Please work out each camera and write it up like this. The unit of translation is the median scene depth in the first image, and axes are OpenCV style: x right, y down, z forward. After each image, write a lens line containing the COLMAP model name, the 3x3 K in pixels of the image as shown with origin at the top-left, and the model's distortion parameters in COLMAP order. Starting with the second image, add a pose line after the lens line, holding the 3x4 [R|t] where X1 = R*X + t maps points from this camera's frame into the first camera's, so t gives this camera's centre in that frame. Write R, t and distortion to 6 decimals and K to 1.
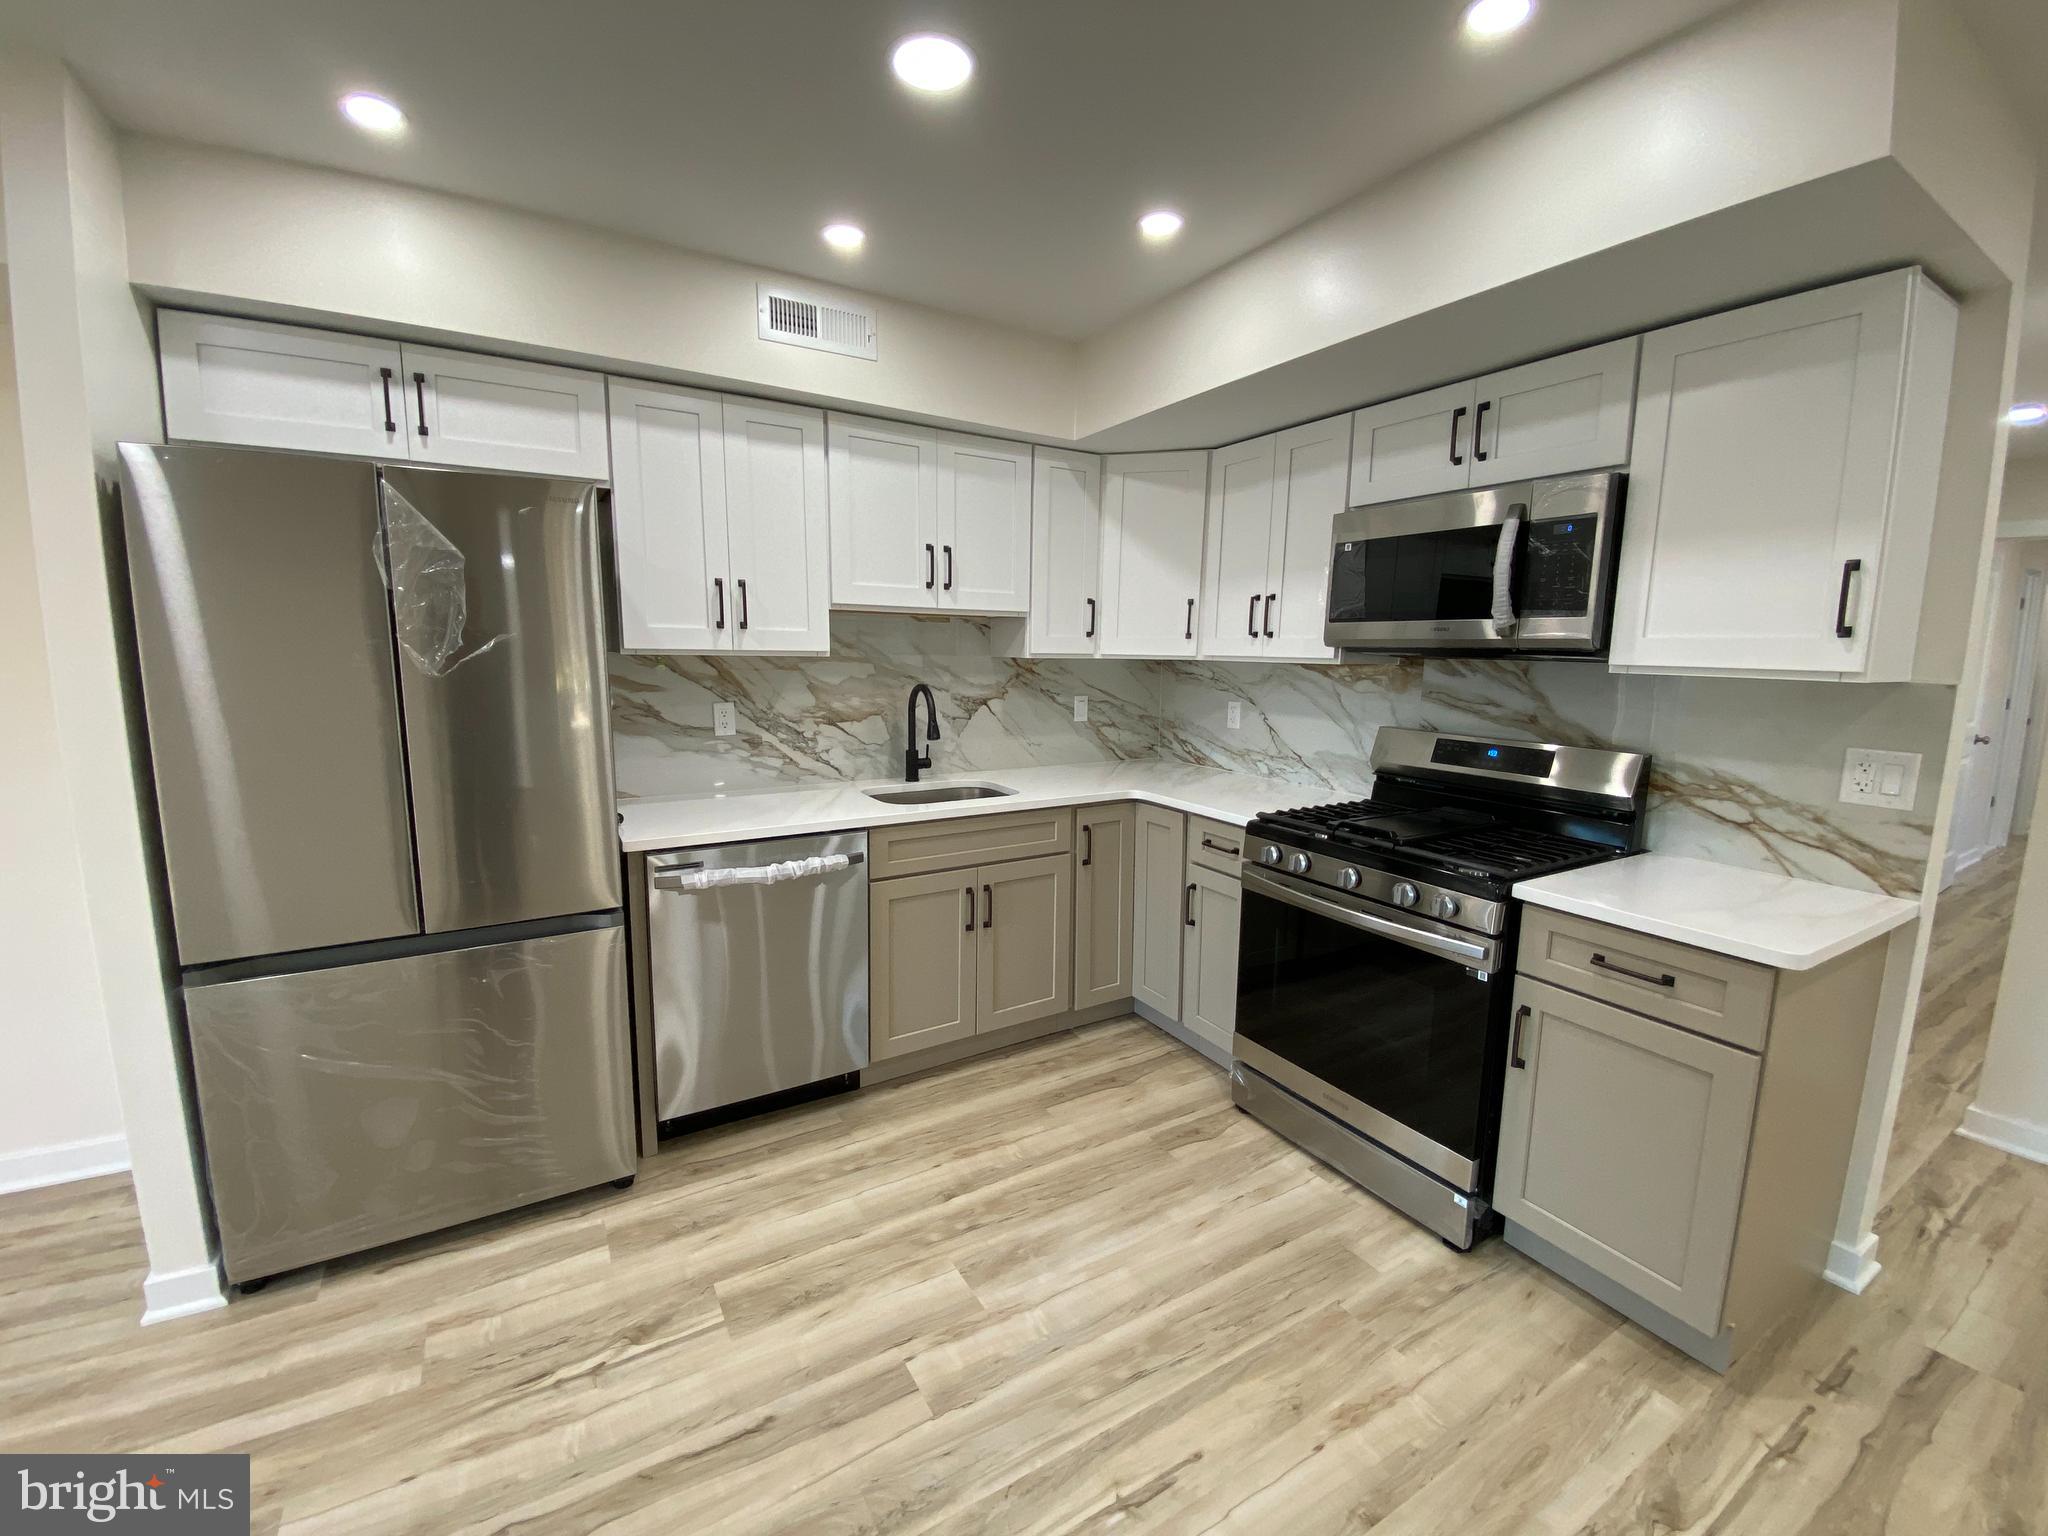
lens RADIAL K [[838.3, 0, 1015.3], [0, 838.3, 761.7], [0, 0, 1]] dist [0.022210, -0.020354]
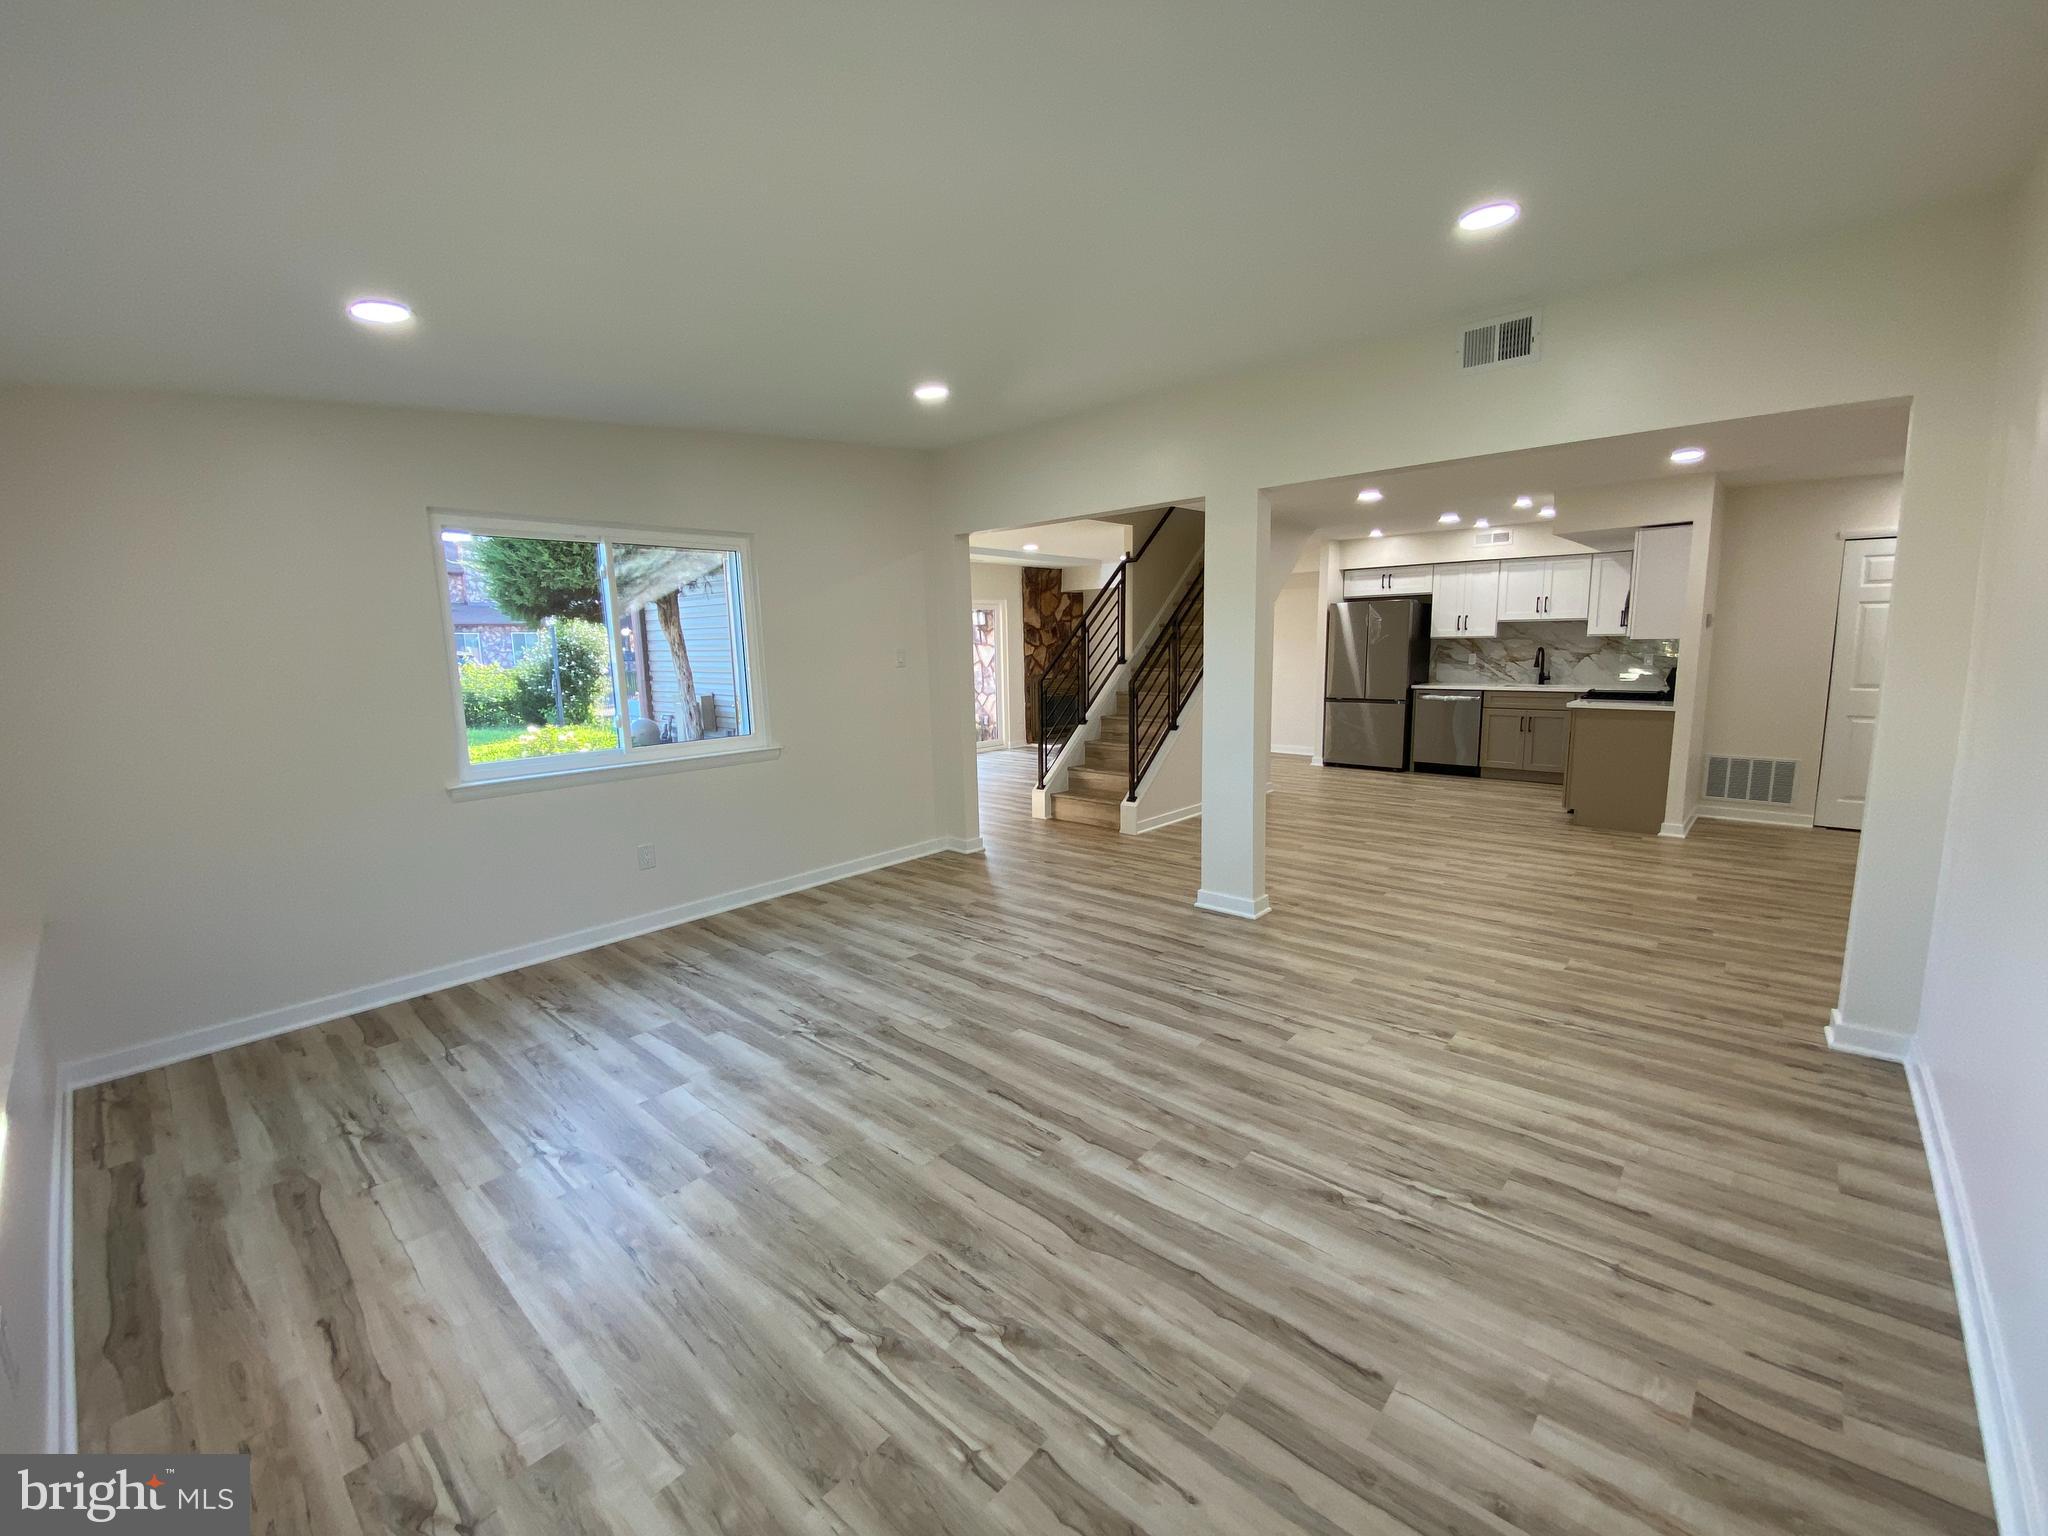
lens RADIAL K [[842.8, 0, 994.9], [0, 842.8, 769.8], [0, 0, 1]] dist [0.001279, -0.009202]
pose [[0.265621, 0.128170, -0.955520, 2.430906], [-0.106145, 0.988986, 0.103152, 0.242982], [0.958217, 0.074024, 0.276300, -1.663168]]
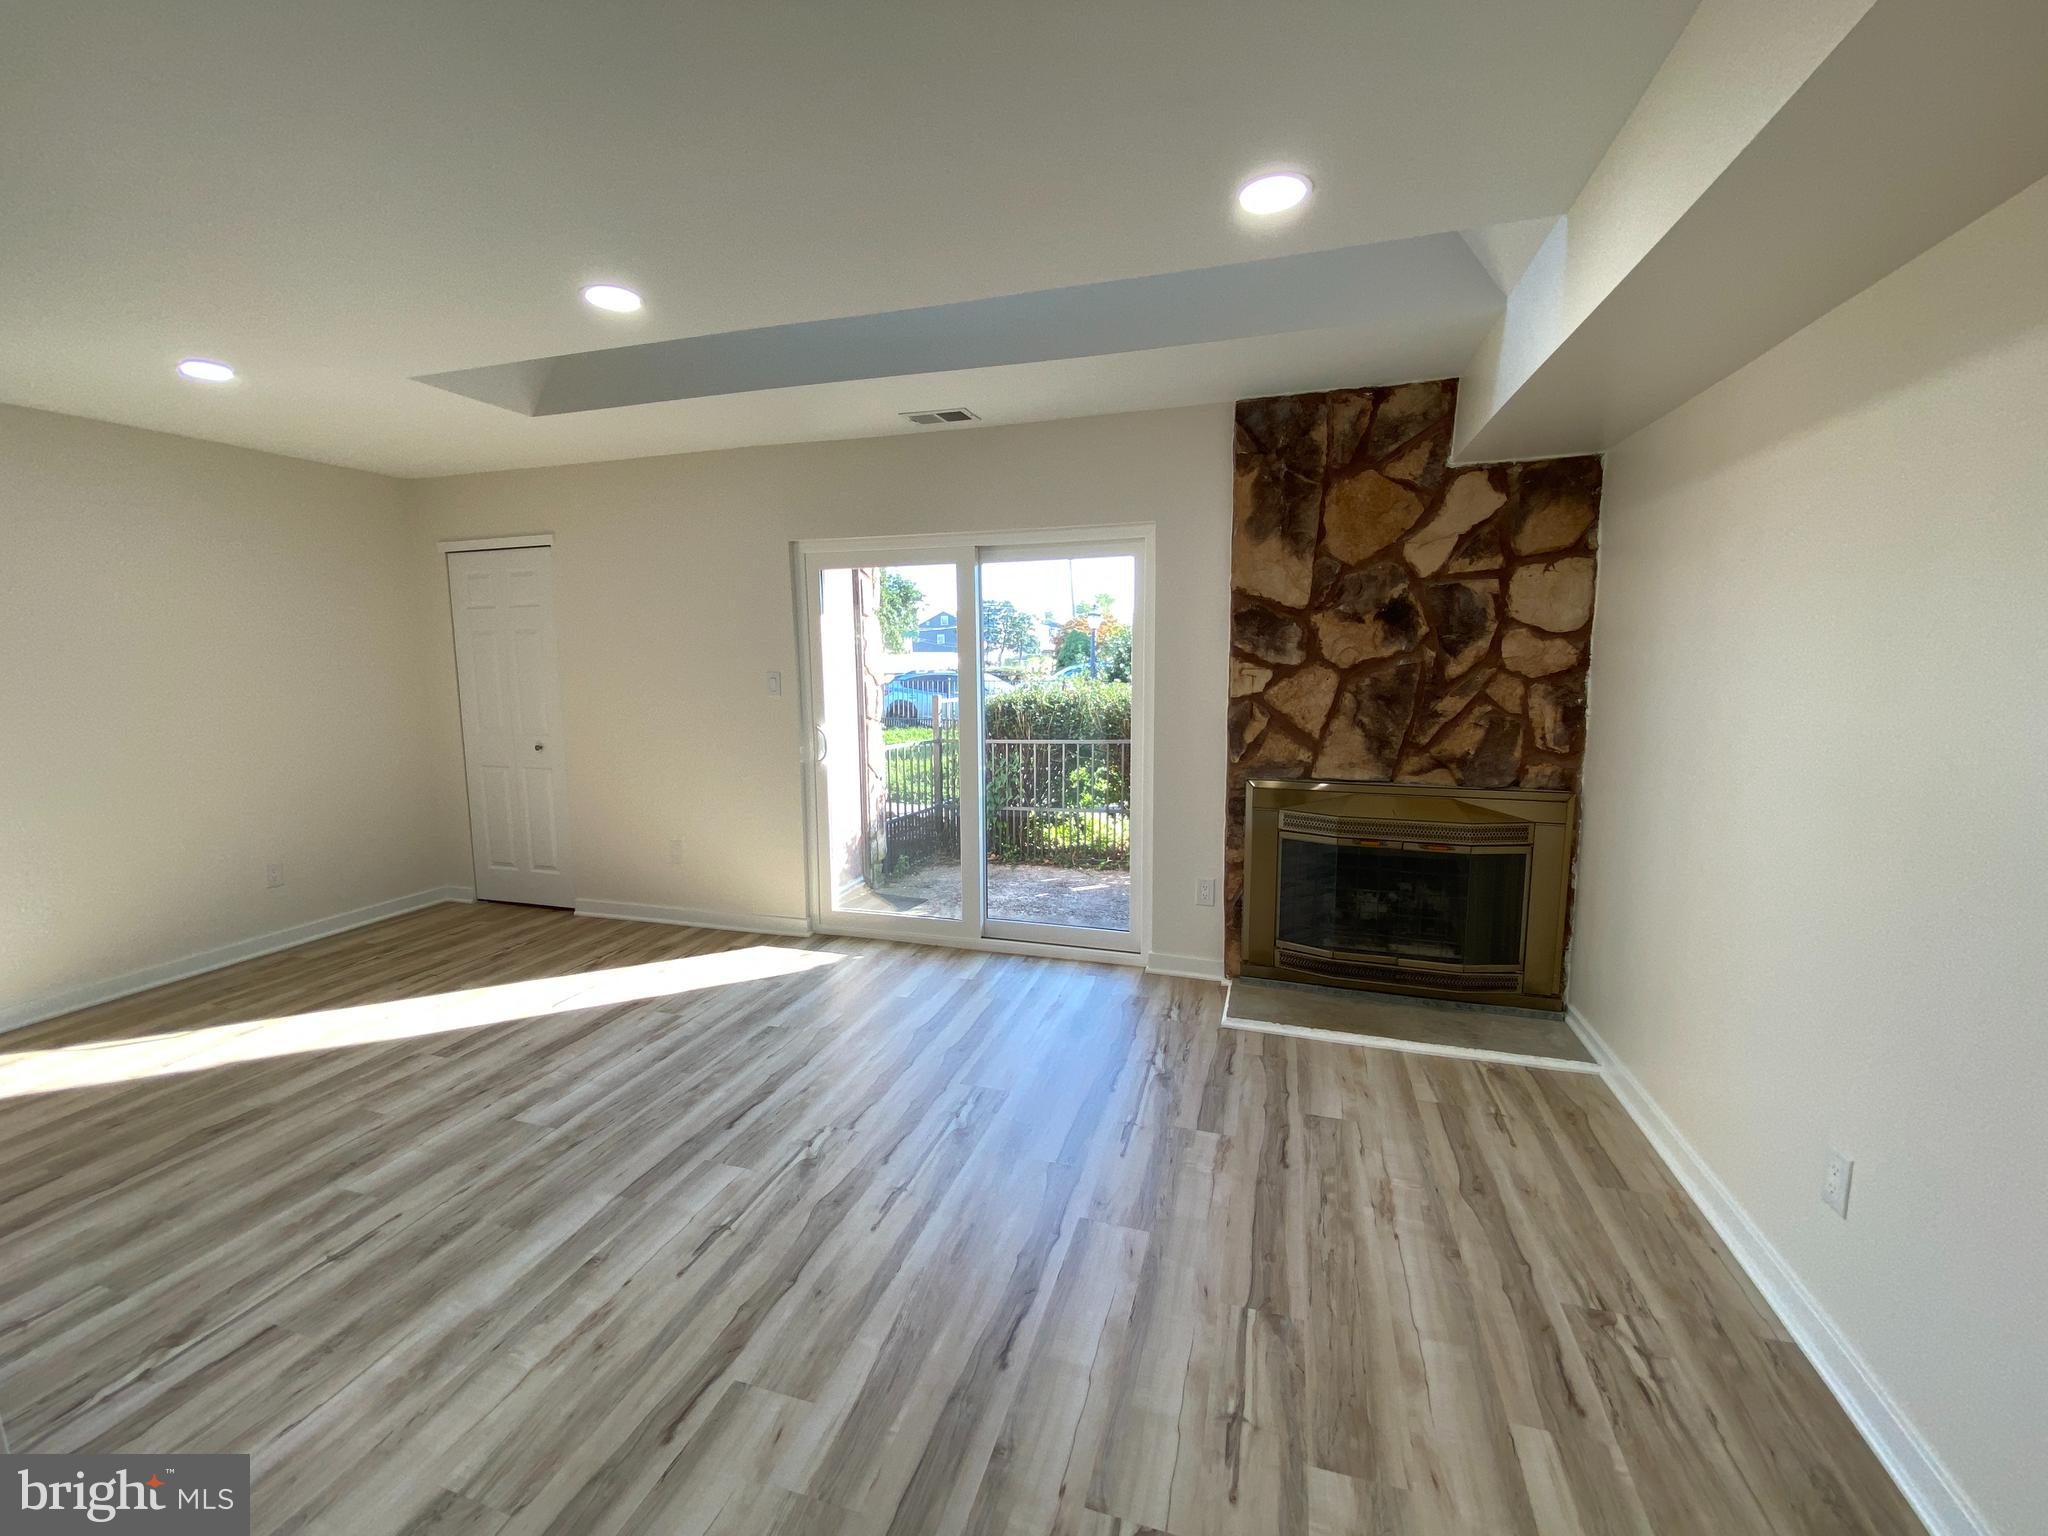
lens RADIAL K [[835.4, 0, 1024.0], [0, 835.4, 768.0], [0, 0, 1]] dist [0.029376, -0.024163]
pose [[-0.741926, 0.088506, -0.664614, -0.681227], [-0.091088, 0.968754, 0.230692, -0.082577], [0.664265, 0.231694, -0.710682, 0.441931]]
